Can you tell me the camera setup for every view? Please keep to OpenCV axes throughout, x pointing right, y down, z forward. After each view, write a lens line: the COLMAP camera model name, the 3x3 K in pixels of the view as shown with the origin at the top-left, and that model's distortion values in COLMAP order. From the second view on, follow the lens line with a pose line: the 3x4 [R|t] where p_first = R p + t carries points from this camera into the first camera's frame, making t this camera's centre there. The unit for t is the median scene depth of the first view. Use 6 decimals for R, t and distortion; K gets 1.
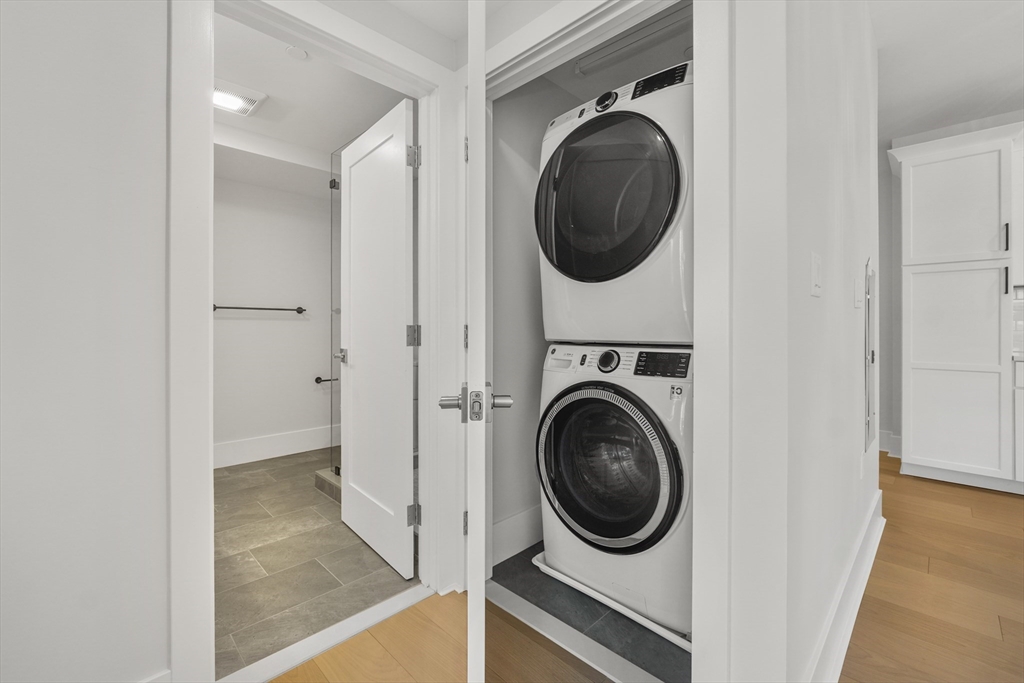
lens RADIAL K [[429.3, 0, 508.5], [0, 429.3, 326.0], [0, 0, 1]] dist [-0.010392, 0.001243]
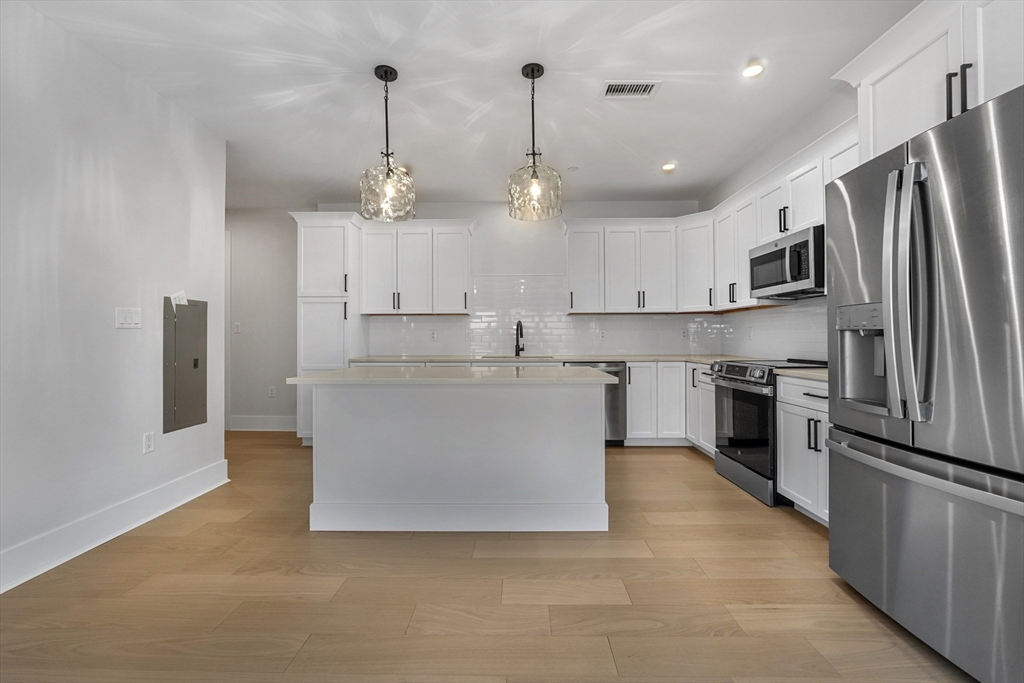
lens RADIAL K [[429.3, 0, 520.6], [0, 429.3, 335.8], [0, 0, 1]] dist [-0.010392, 0.001243]
pose [[0.707122, 0.004877, 0.707075, 0.498248], [0.001581, 0.999963, -0.008478, -0.000393], [-0.707090, 0.007113, 0.707088, -0.566212]]
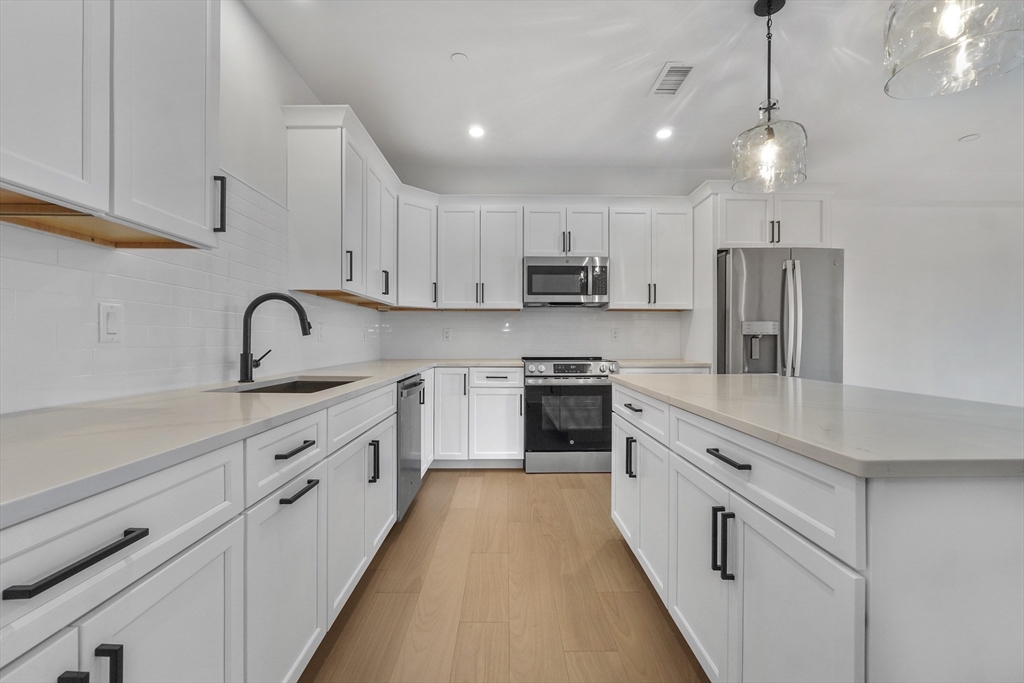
lens RADIAL K [[429.3, 0, 509.4], [0, 429.3, 341.3], [0, 0, 1]] dist [-0.010392, 0.001243]
pose [[-0.710369, 0.001055, 0.703828, 0.962576], [0.001624, 0.999999, 0.000140, 0.003021], [-0.703827, 0.001242, -0.710370, 0.883415]]
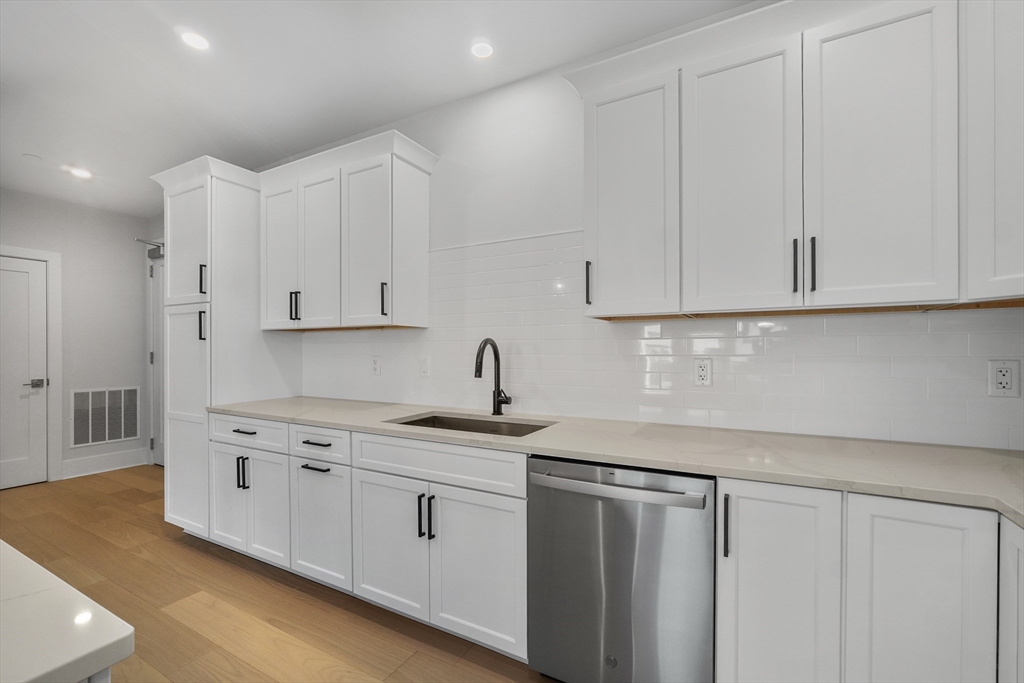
lens RADIAL K [[429.3, 0, 530.4], [0, 429.3, 355.4], [0, 0, 1]] dist [-0.010392, 0.001243]
pose [[0.958117, 0.002306, 0.286366, 1.565844], [-0.004562, 0.999964, 0.007212, -0.050904], [-0.286339, -0.008216, 0.958093, -0.107210]]
